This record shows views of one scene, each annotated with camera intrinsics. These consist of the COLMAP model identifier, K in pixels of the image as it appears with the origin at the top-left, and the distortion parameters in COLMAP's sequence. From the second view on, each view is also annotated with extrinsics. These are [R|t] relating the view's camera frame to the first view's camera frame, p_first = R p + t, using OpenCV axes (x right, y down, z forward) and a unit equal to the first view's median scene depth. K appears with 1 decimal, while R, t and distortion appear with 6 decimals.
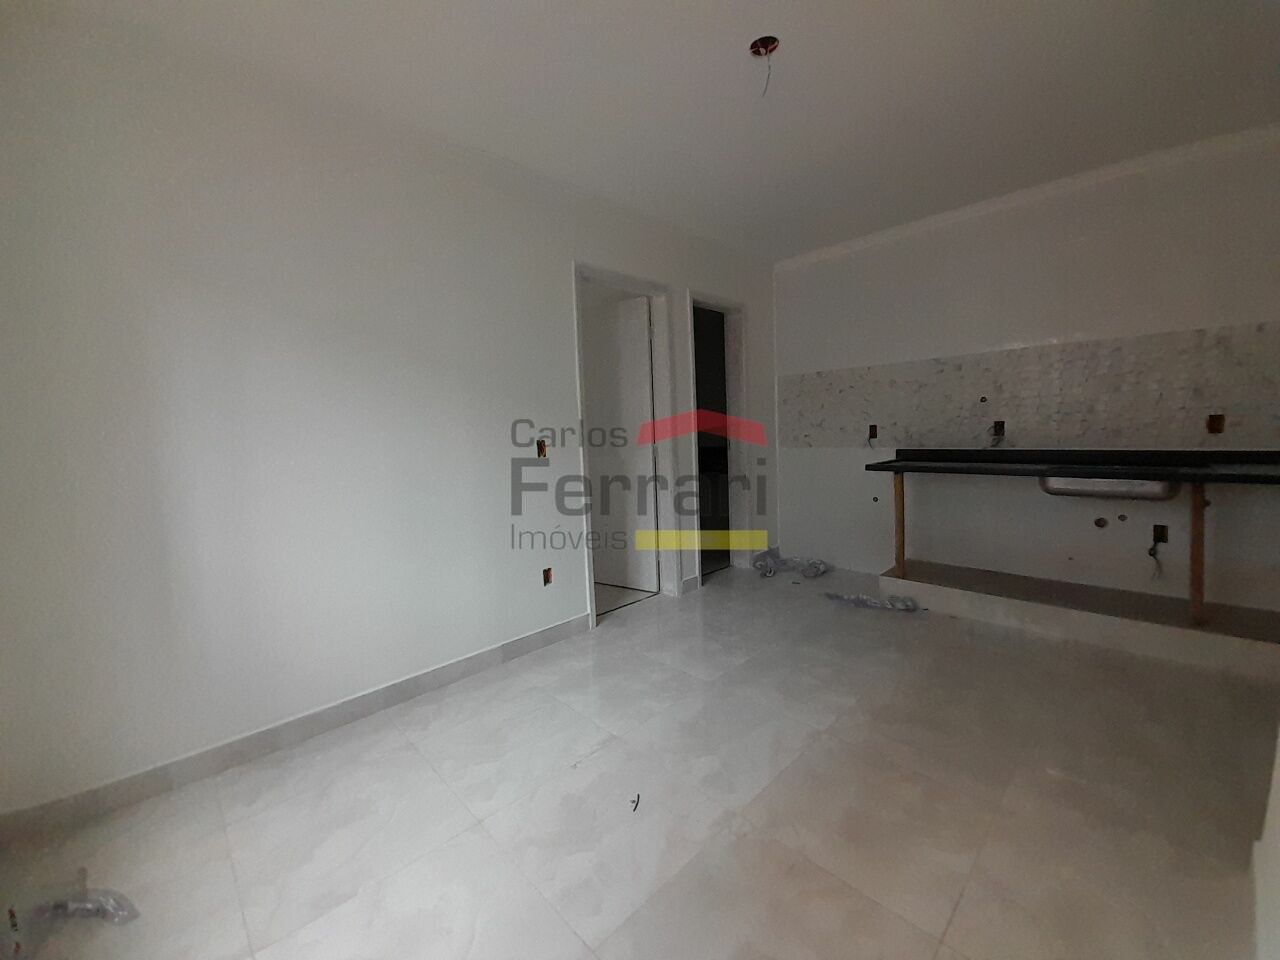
lens RADIAL K [[500.4, 0, 651.2], [0, 500.4, 463.5], [0, 0, 1]] dist [0.000649, 0.000009]
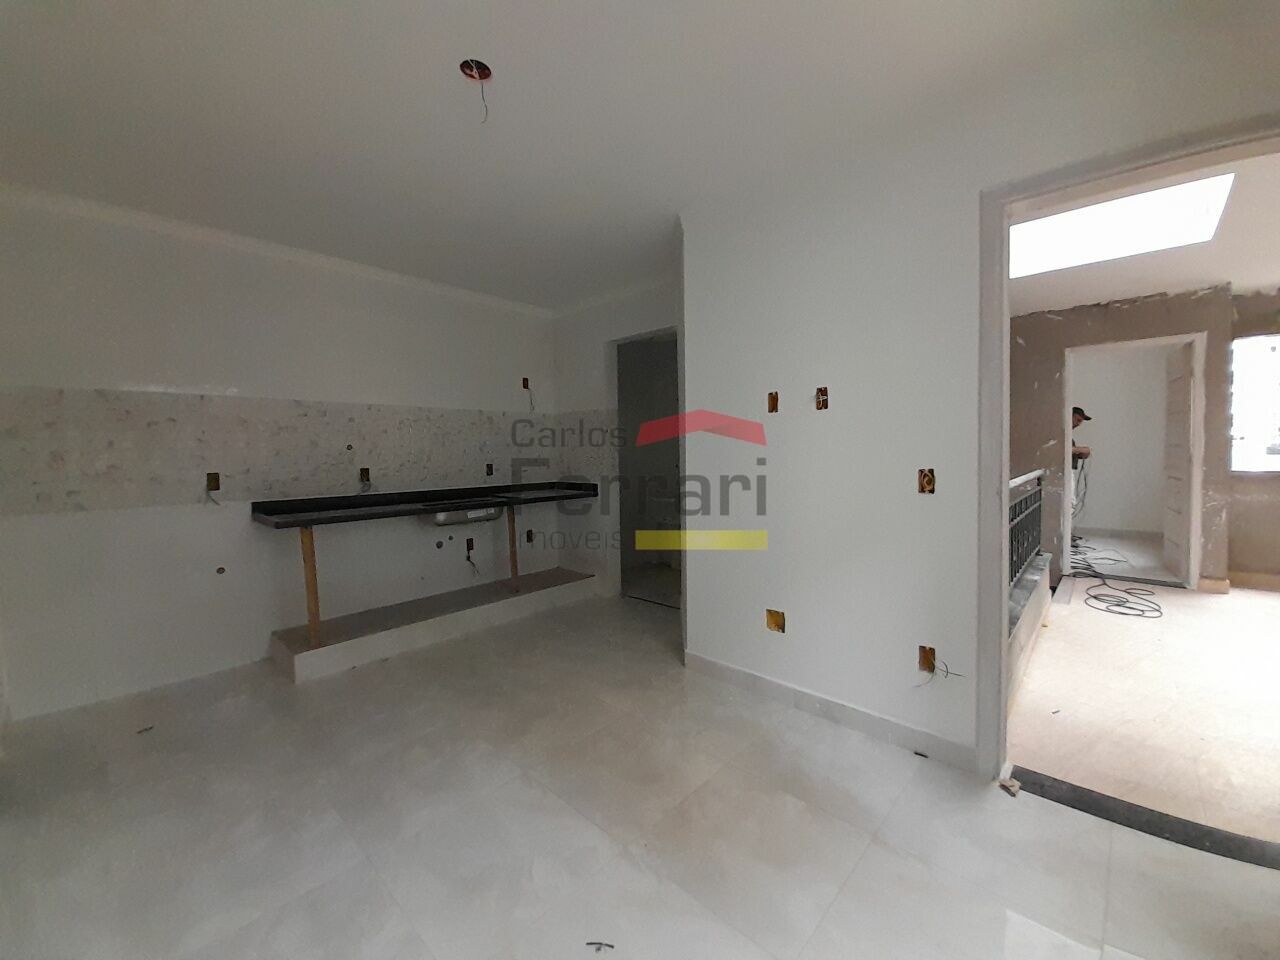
lens RADIAL K [[500.4, 0, 651.2], [0, 500.4, 463.5], [0, 0, 1]] dist [0.000649, 0.000009]
pose [[-0.068877, 0.021603, 0.997391, -0.415504], [0.097454, 0.995130, -0.014824, -0.018984], [-0.992854, 0.096179, -0.070647, 0.468618]]
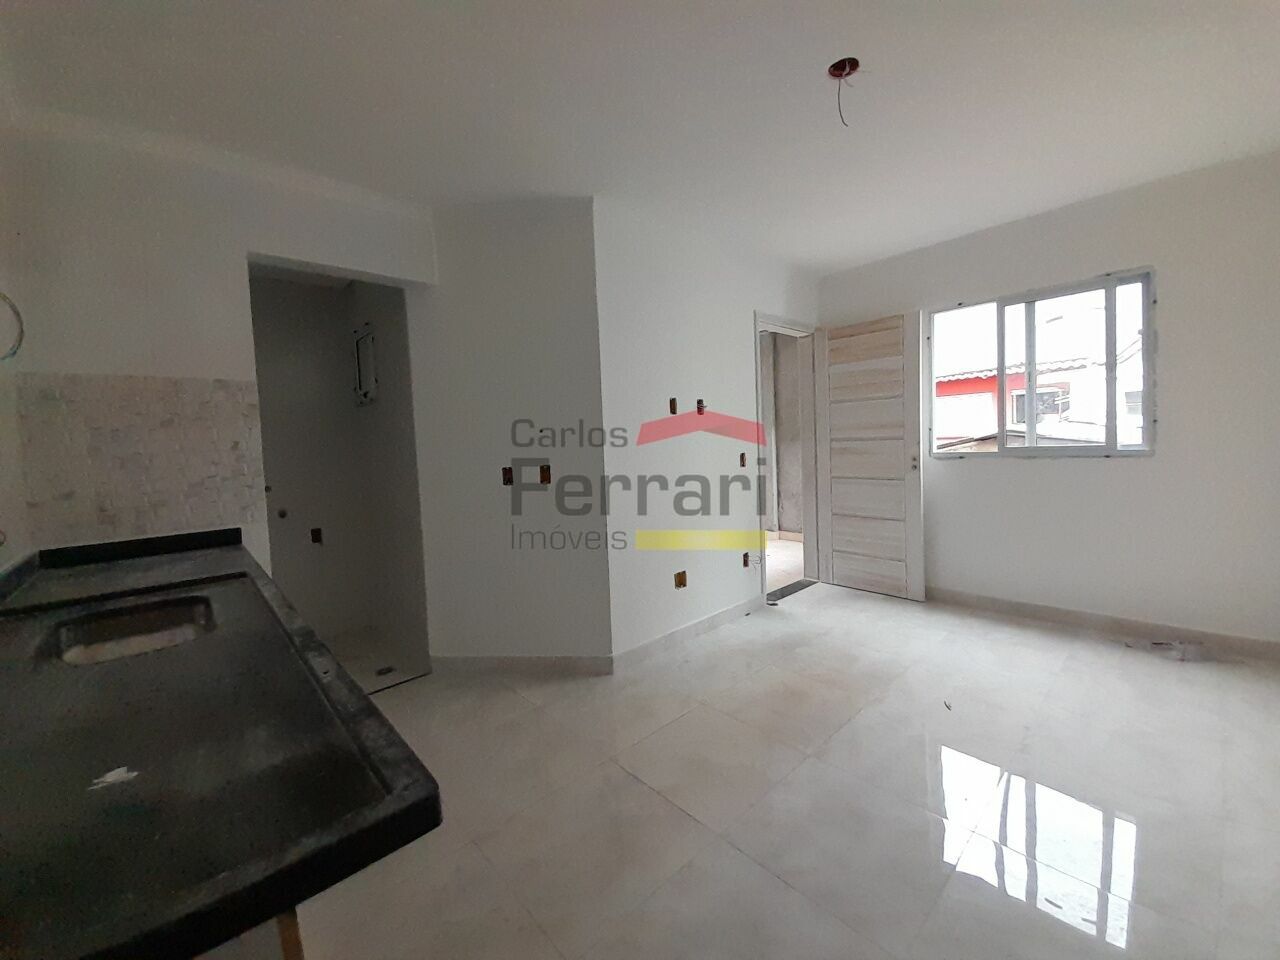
lens RADIAL K [[500.4, 0, 651.2], [0, 500.4, 463.5], [0, 0, 1]] dist [0.000649, 0.000009]
pose [[-0.996305, 0.085159, 0.011116, 0.375817], [0.085881, 0.987889, 0.129231, -0.124889], [0.000024, 0.129708, -0.991552, 1.186417]]
